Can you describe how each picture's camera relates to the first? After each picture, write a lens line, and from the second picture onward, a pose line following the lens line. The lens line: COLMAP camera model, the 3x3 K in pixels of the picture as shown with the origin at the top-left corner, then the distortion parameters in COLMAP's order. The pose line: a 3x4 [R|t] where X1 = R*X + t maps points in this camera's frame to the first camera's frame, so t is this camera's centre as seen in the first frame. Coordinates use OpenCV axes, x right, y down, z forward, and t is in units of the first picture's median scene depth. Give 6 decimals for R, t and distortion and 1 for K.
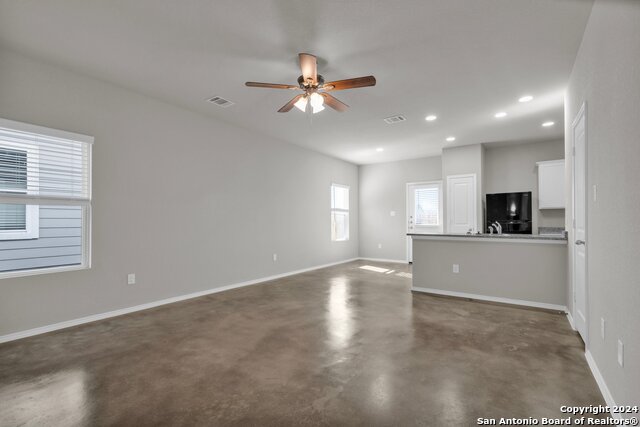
lens RADIAL K [[290.4, 0, 317.8], [0, 290.4, 219.2], [0, 0, 1]] dist [-0.006885, 0.002742]
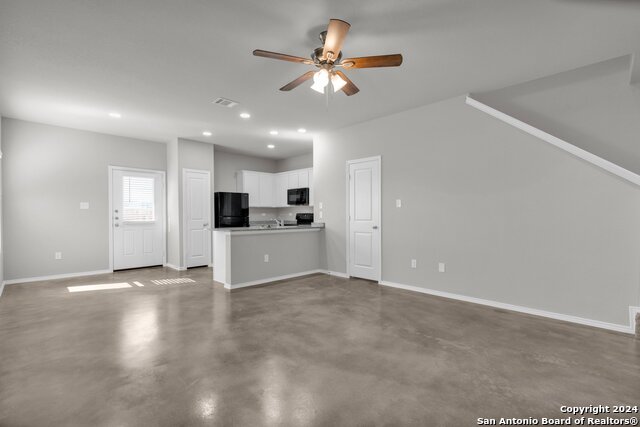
lens RADIAL K [[290.4, 0, 321.2], [0, 290.4, 217.5], [0, 0, 1]] dist [-0.006885, 0.002742]
pose [[0.167496, -0.005131, 0.985859, -0.735932], [-0.005963, 0.999963, 0.006218, 0.002572], [-0.985855, -0.006921, 0.167459, 0.717463]]
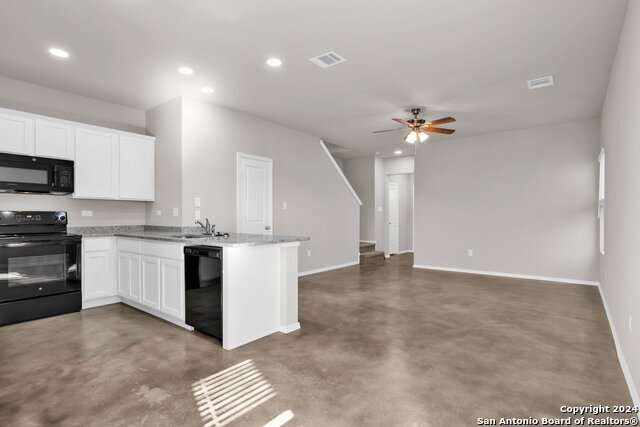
lens RADIAL K [[330.3, 0, 316.4], [0, 330.3, 216.9], [0, 0, 1]] dist [0.007686, 0.001993]
pose [[-0.998514, 0.000417, 0.054489, 0.325210], [0.000193, 0.999991, -0.004120, 0.009682], [-0.054491, -0.004104, -0.998506, 2.243359]]
